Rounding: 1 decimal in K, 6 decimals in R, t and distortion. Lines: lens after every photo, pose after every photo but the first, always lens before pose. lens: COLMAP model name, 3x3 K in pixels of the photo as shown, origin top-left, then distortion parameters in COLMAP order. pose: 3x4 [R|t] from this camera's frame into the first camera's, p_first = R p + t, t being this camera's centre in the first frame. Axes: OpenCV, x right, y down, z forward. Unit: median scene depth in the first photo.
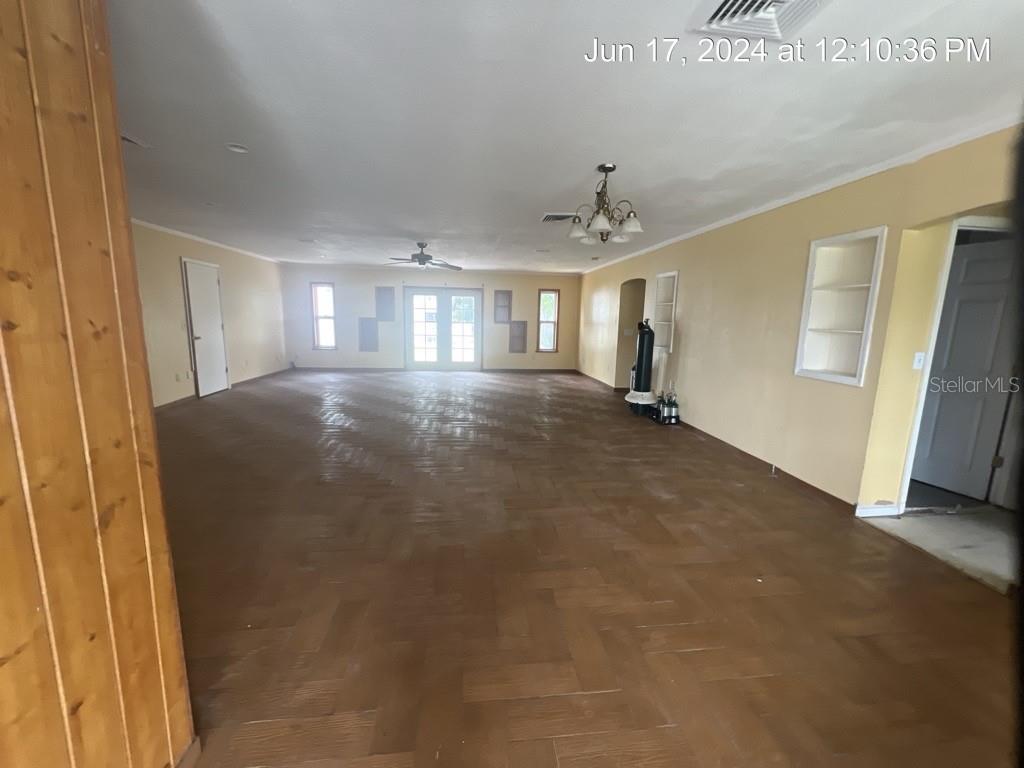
lens RADIAL K [[409.6, 0, 513.3], [0, 409.6, 383.7], [0, 0, 1]] dist [-0.001823, 0.000266]
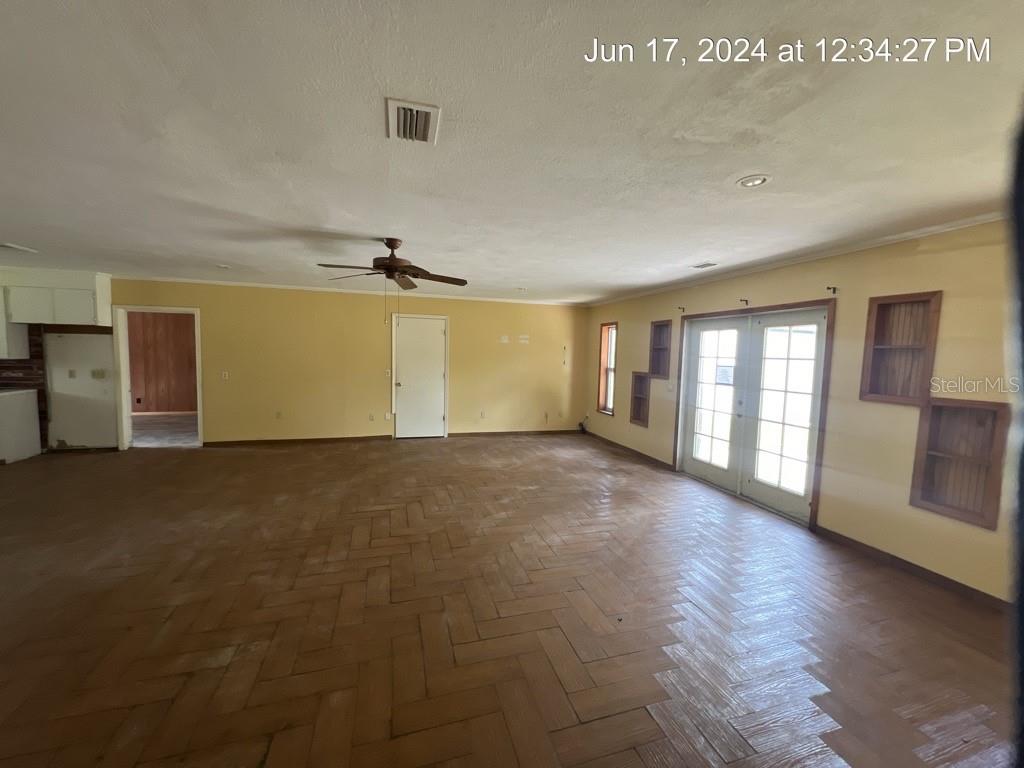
lens RADIAL K [[411.5, 0, 512.0], [0, 411.5, 384.0], [0, 0, 1]] dist [-0.001714, 0.000226]
pose [[0.179090, 0.053455, -0.982379, 0.230495], [-0.176408, 0.984085, 0.021388, -0.120060], [0.967888, 0.169469, 0.185669, 0.685963]]
